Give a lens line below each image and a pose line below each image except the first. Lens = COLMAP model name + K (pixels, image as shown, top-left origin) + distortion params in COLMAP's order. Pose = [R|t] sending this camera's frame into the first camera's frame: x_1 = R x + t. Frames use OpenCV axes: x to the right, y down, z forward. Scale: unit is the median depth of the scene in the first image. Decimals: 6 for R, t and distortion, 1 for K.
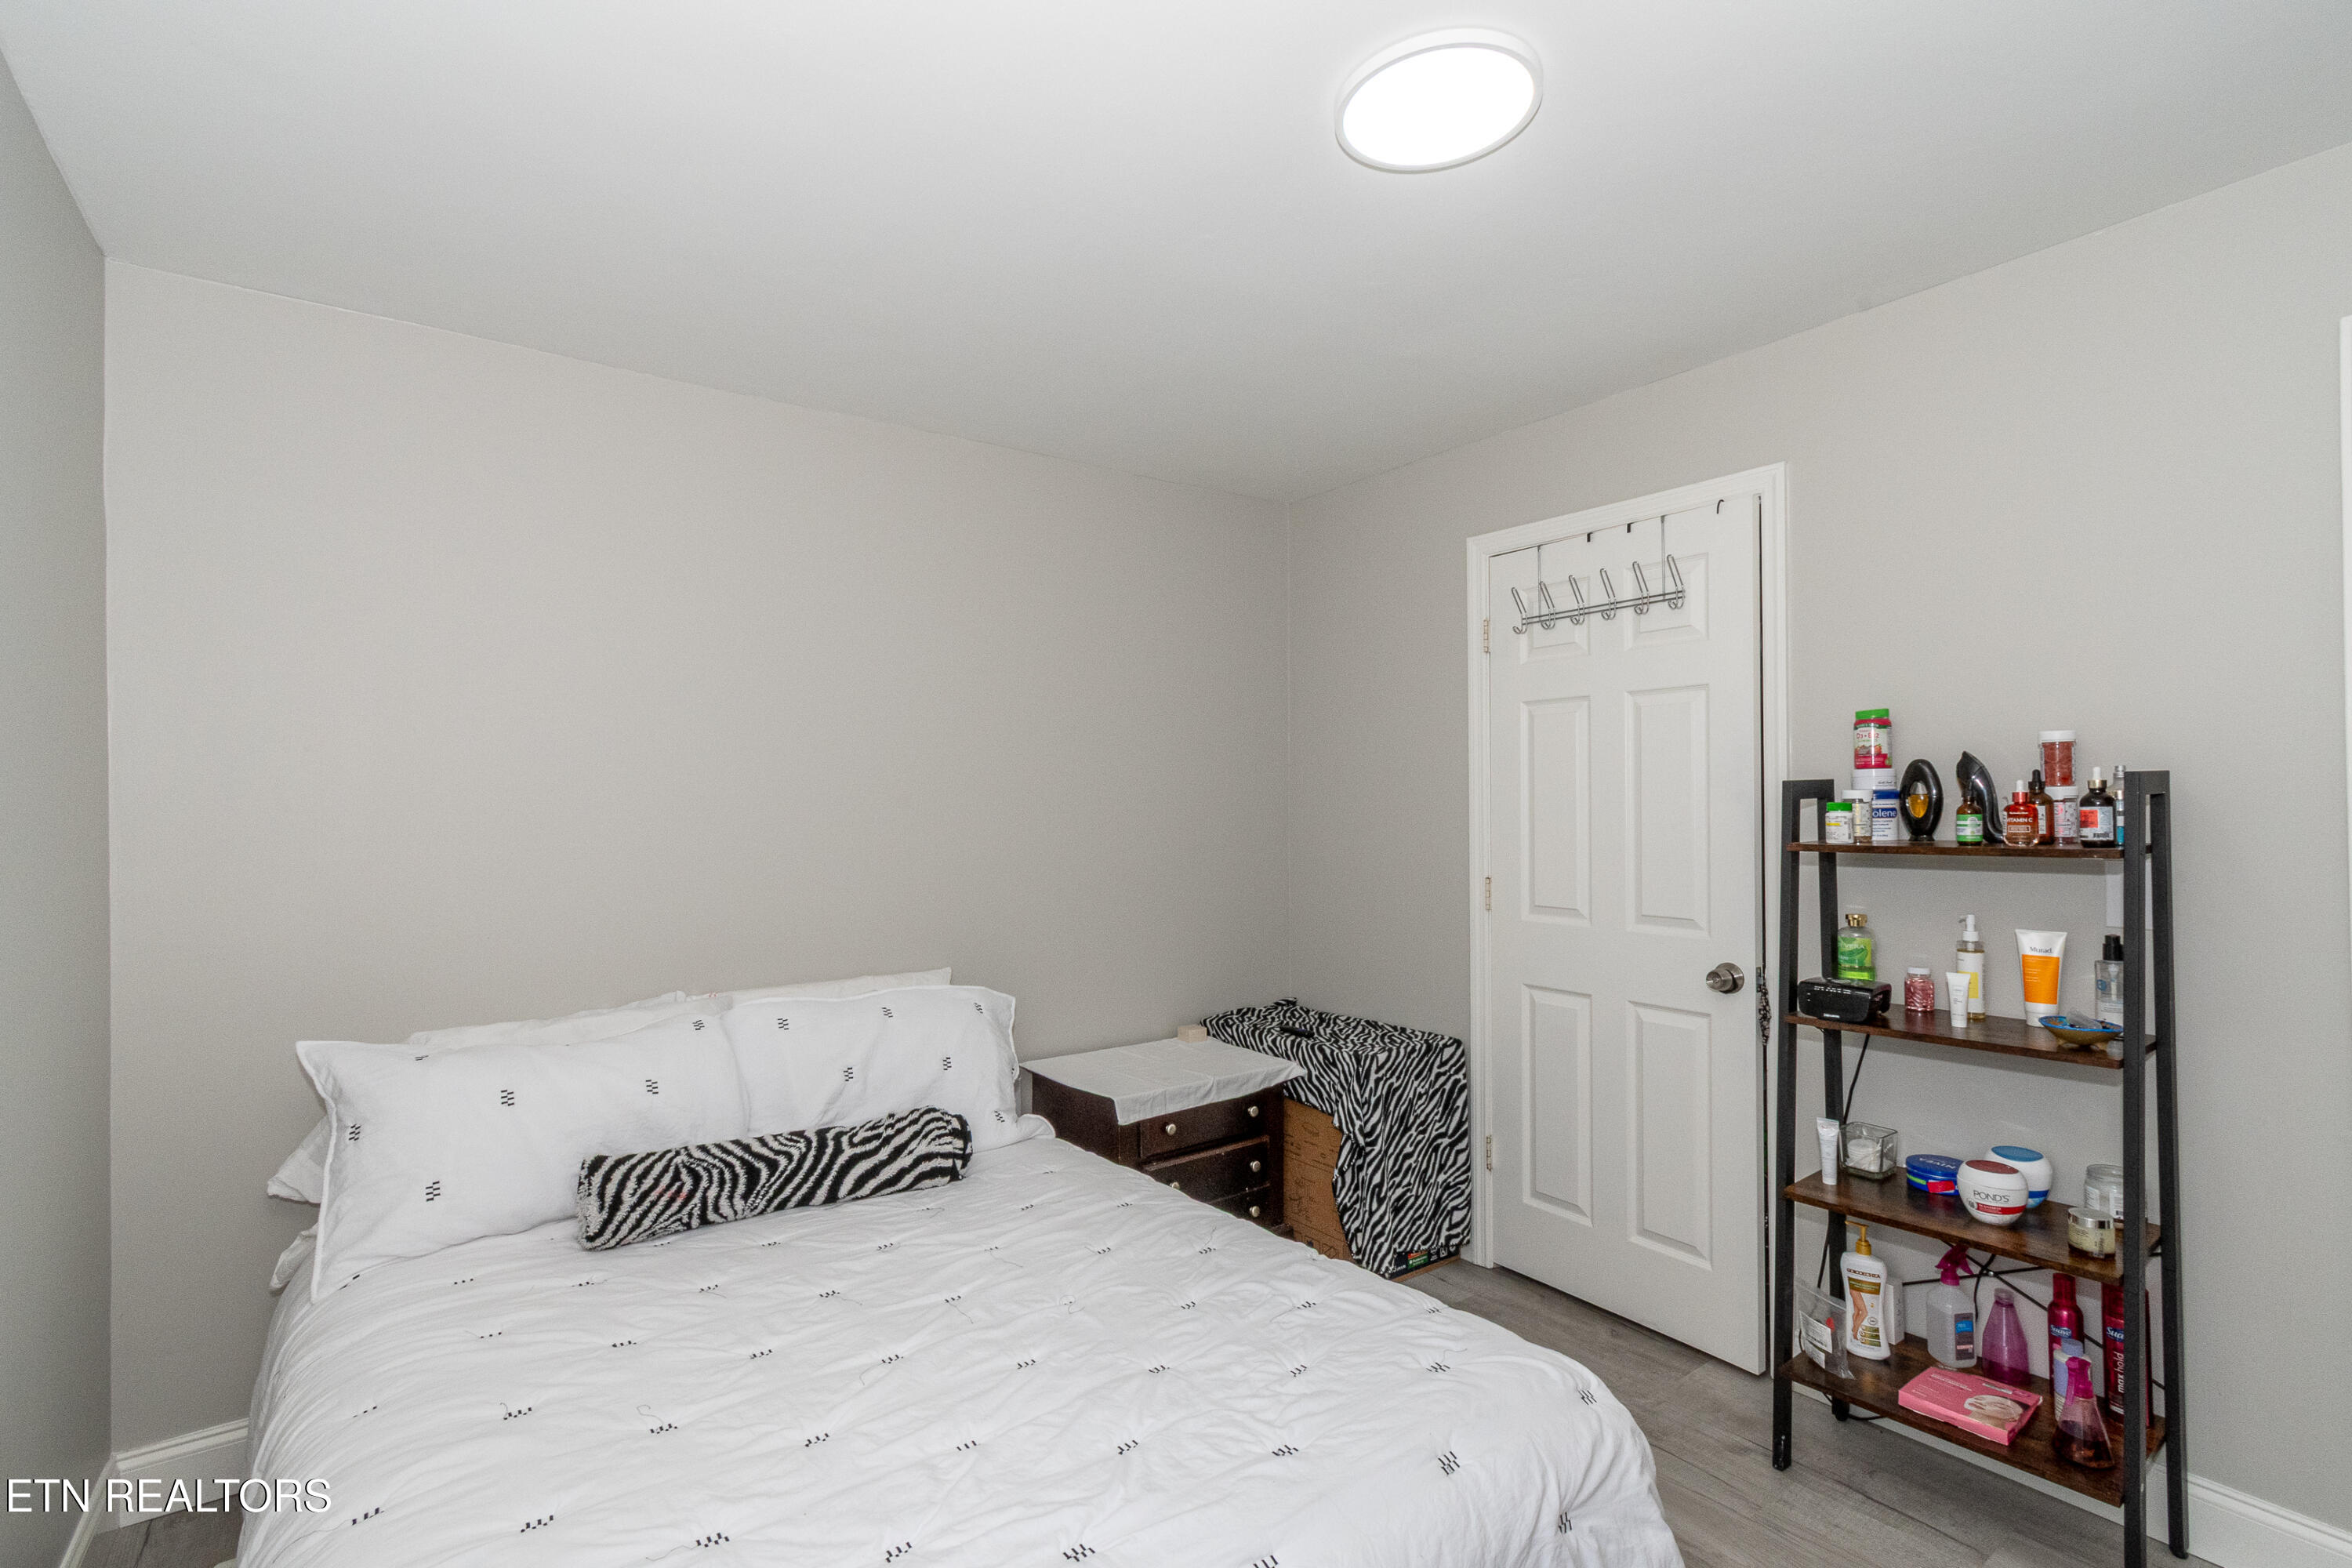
lens RADIAL K [[1058.5, 0, 1169.9], [0, 1058.5, 797.3], [0, 0, 1]] dist [-0.002639, -0.000290]
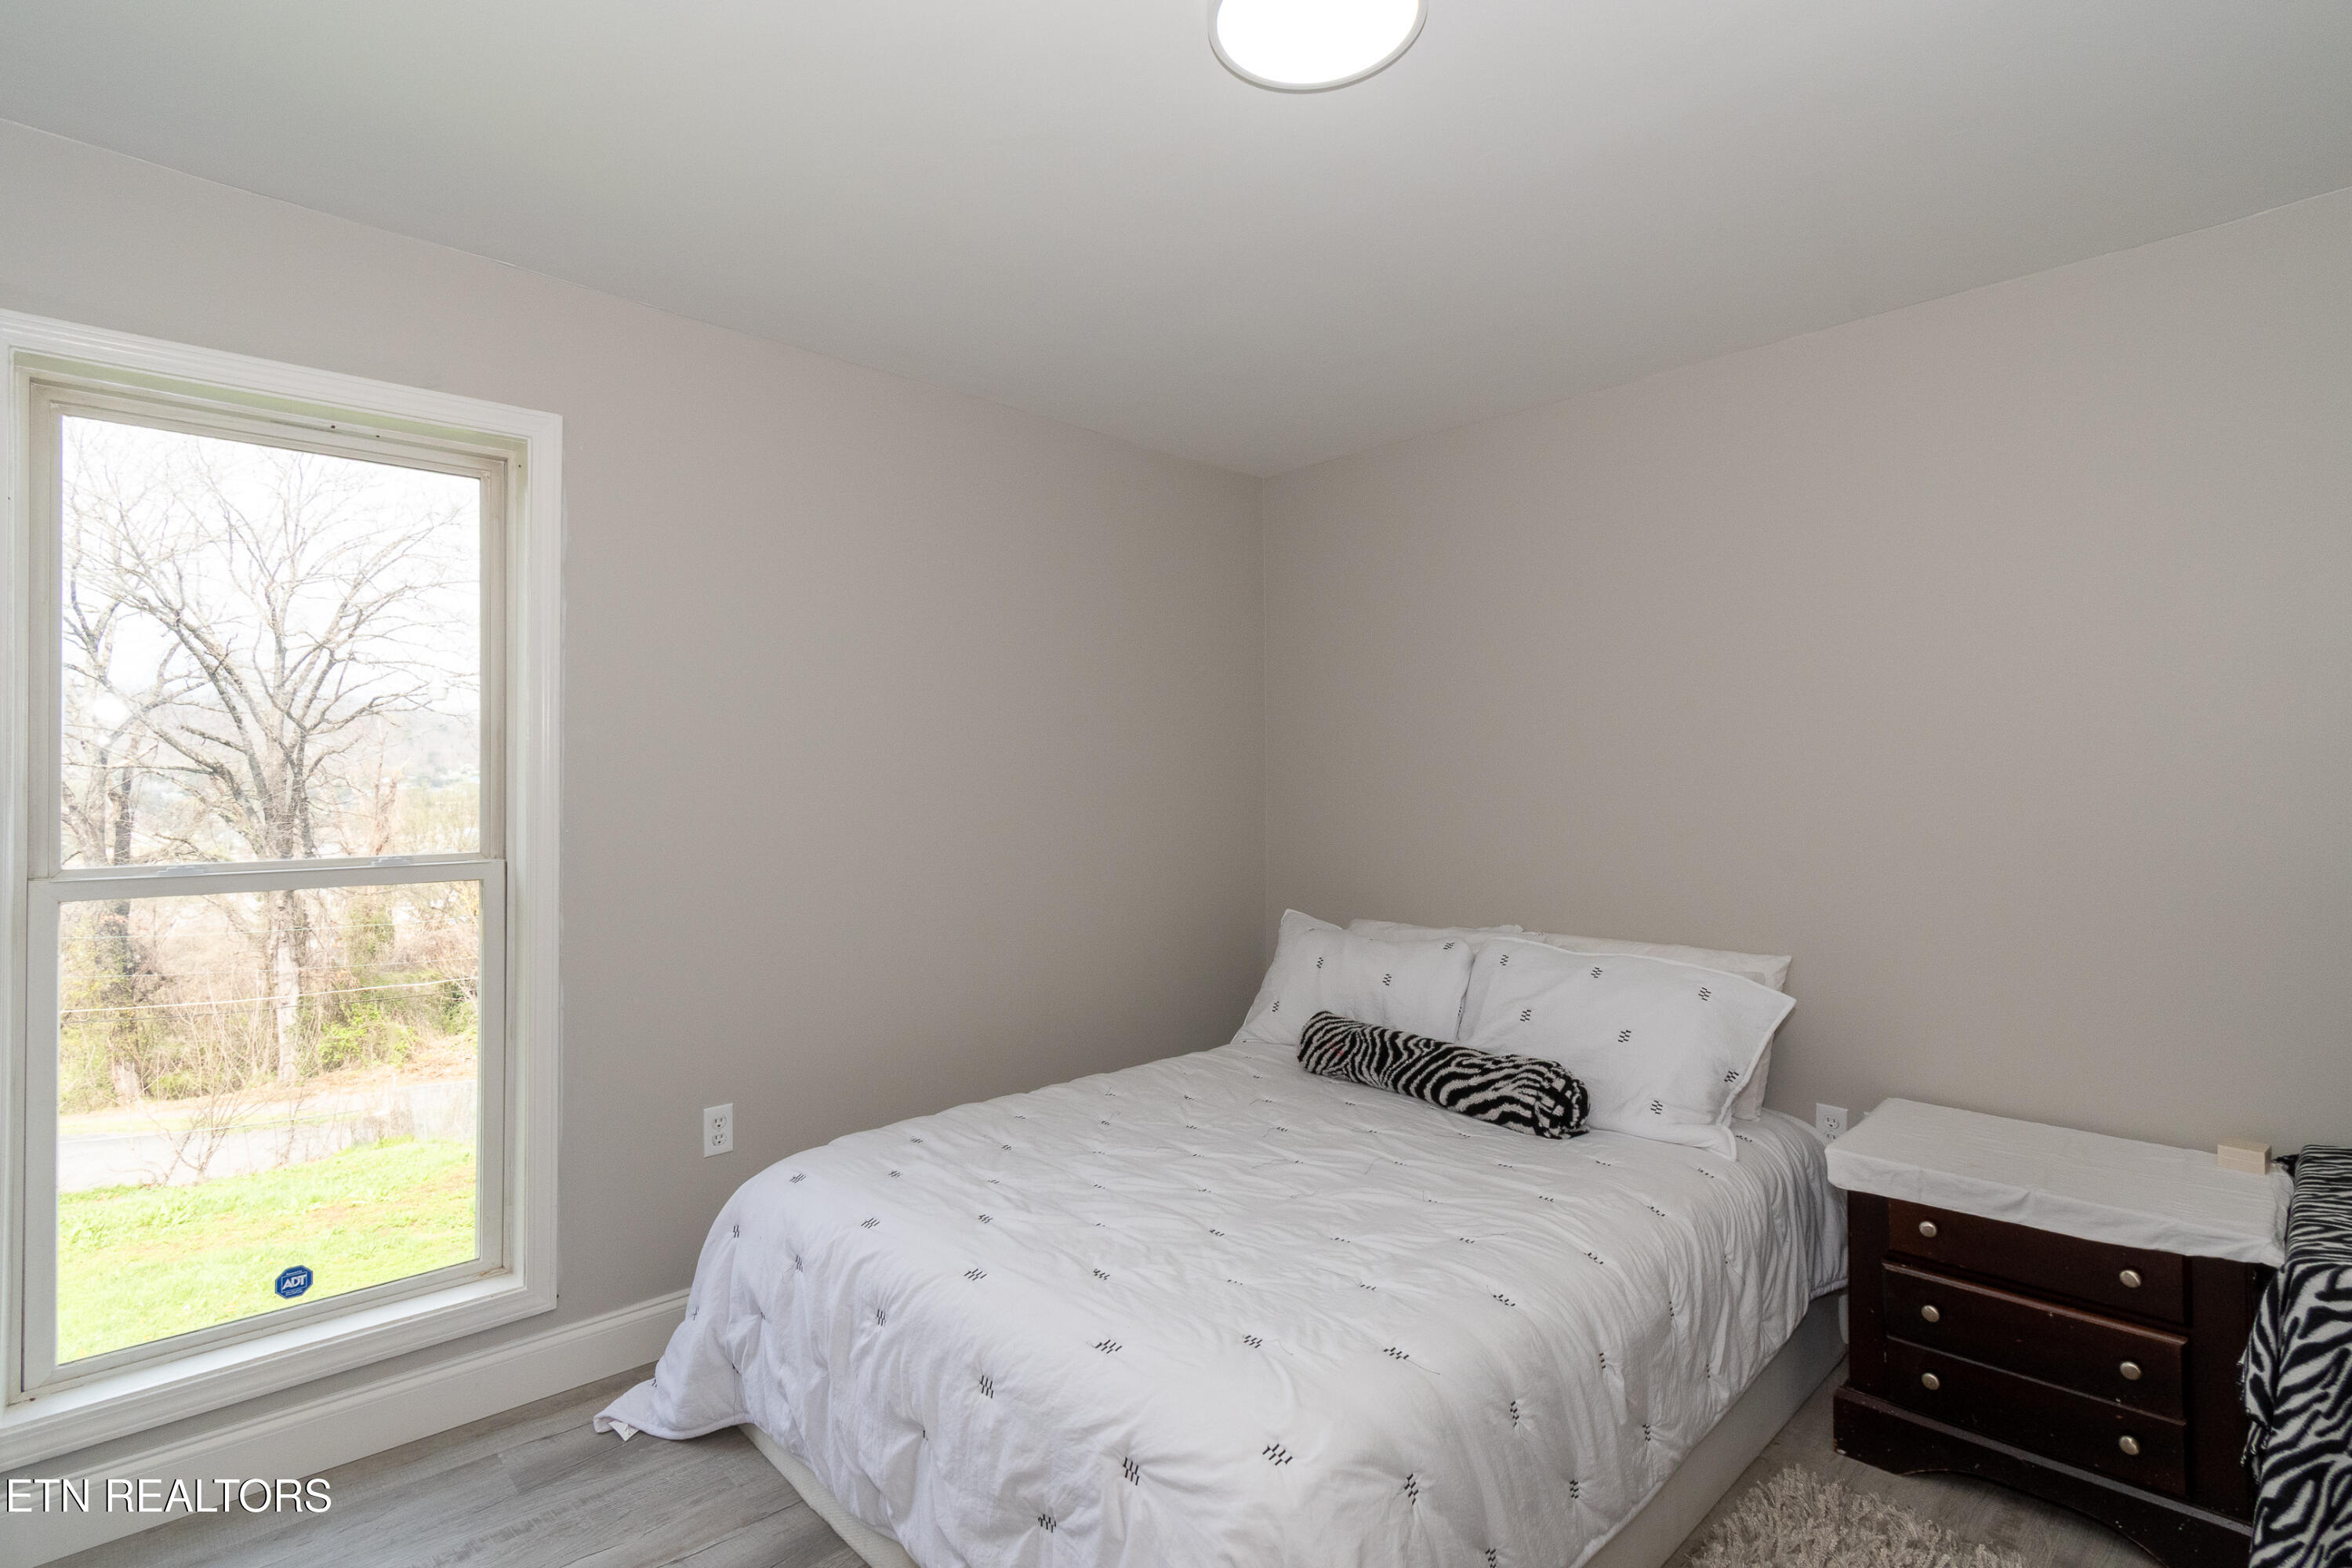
lens RADIAL K [[1116.9, 0, 1179.0], [0, 1116.9, 779.4], [0, 0, 1]] dist [-0.011078, -0.000498]
pose [[0.135759, 0.004773, -0.990730, 0.854190], [0.013504, 0.999887, 0.006668, 0.006912], [0.990650, -0.014284, 0.135679, 0.538503]]
